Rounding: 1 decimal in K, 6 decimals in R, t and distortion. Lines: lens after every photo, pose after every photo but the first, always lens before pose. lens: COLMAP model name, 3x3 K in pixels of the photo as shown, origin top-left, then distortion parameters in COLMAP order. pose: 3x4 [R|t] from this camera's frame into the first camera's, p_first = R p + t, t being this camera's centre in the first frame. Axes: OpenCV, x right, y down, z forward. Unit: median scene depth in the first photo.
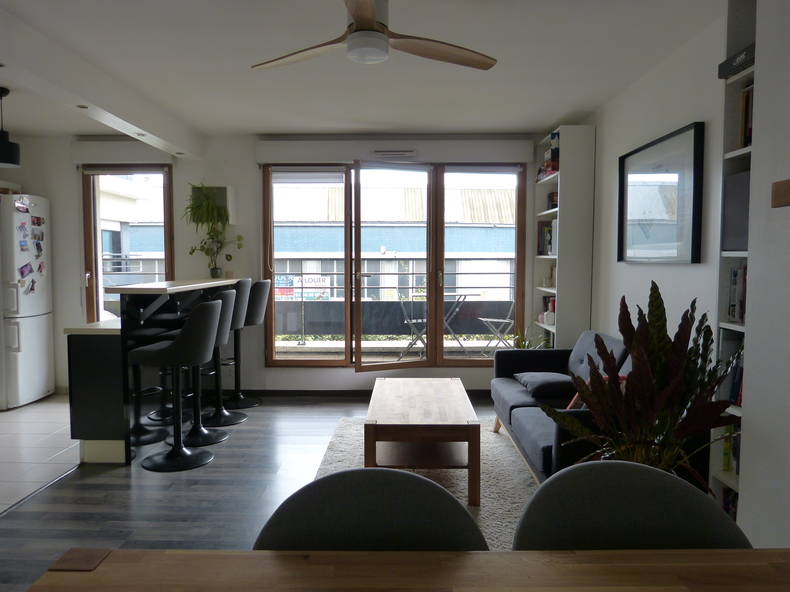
lens RADIAL K [[583.2, 0, 395.0], [0, 583.2, 296.0], [0, 0, 1]] dist [-0.033649, 0.002333]
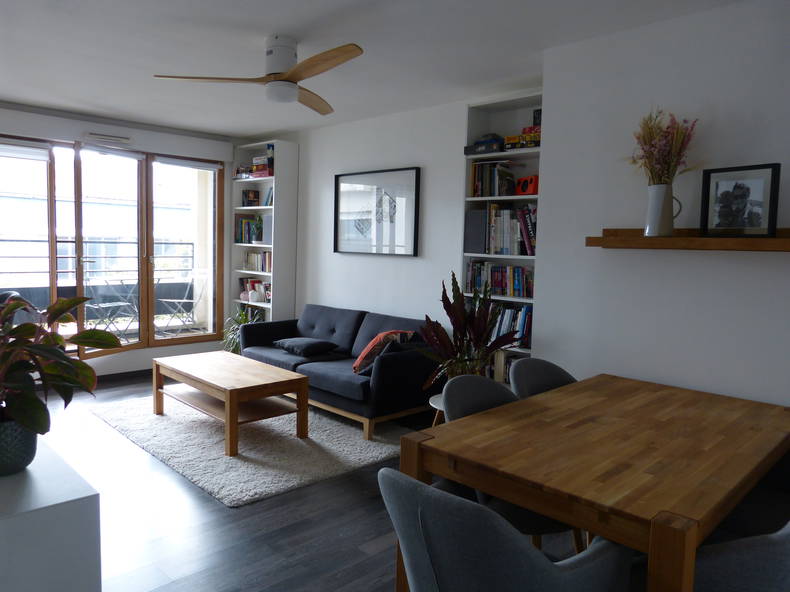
lens RADIAL K [[583.2, 0, 395.0], [0, 583.2, 296.0], [0, 0, 1]] dist [-0.033649, 0.002333]
pose [[0.703753, -0.043481, 0.709113, -0.429895], [0.014903, 0.998809, 0.046454, -0.015441], [-0.710288, -0.022124, 0.703563, -0.057612]]
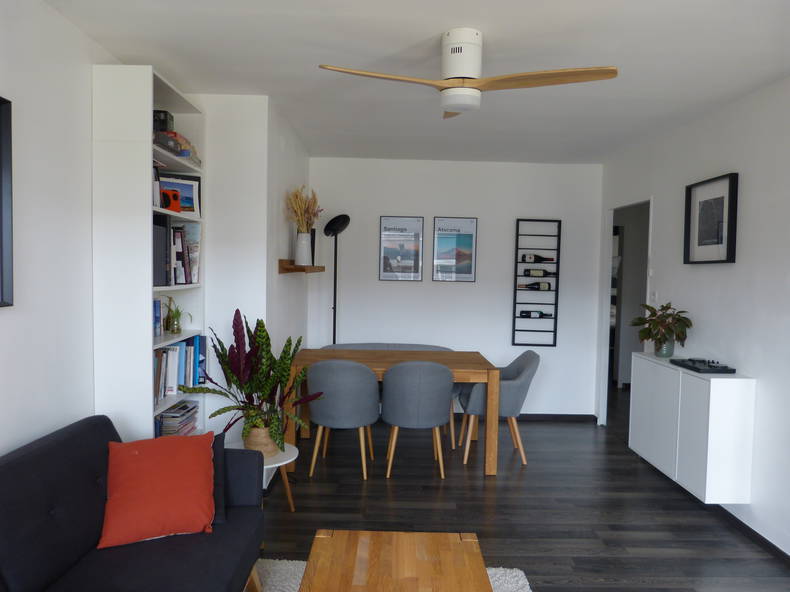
lens RADIAL K [[583.2, 0, 395.0], [0, 583.2, 296.0], [0, 0, 1]] dist [-0.033649, 0.002333]
pose [[-0.999801, -0.018053, -0.008521, 0.038104], [-0.018868, 0.993965, 0.108061, -0.098700], [0.006519, 0.108200, -0.994108, 1.097959]]
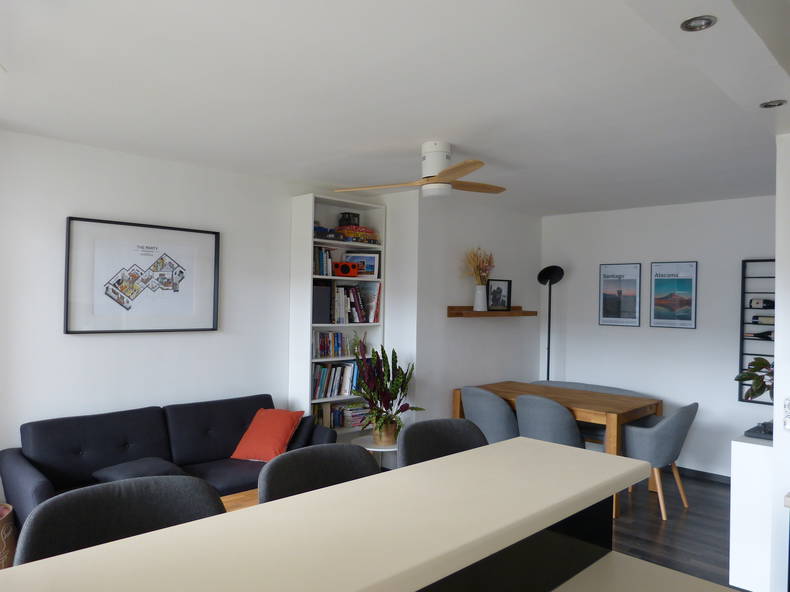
lens RADIAL K [[583.2, 0, 395.0], [0, 583.2, 296.0], [0, 0, 1]] dist [-0.033649, 0.002333]
pose [[-0.712016, -0.006368, 0.702135, -0.521663], [0.023515, 0.999182, 0.032907, -0.115812], [-0.701770, 0.039941, -0.711283, 1.109654]]
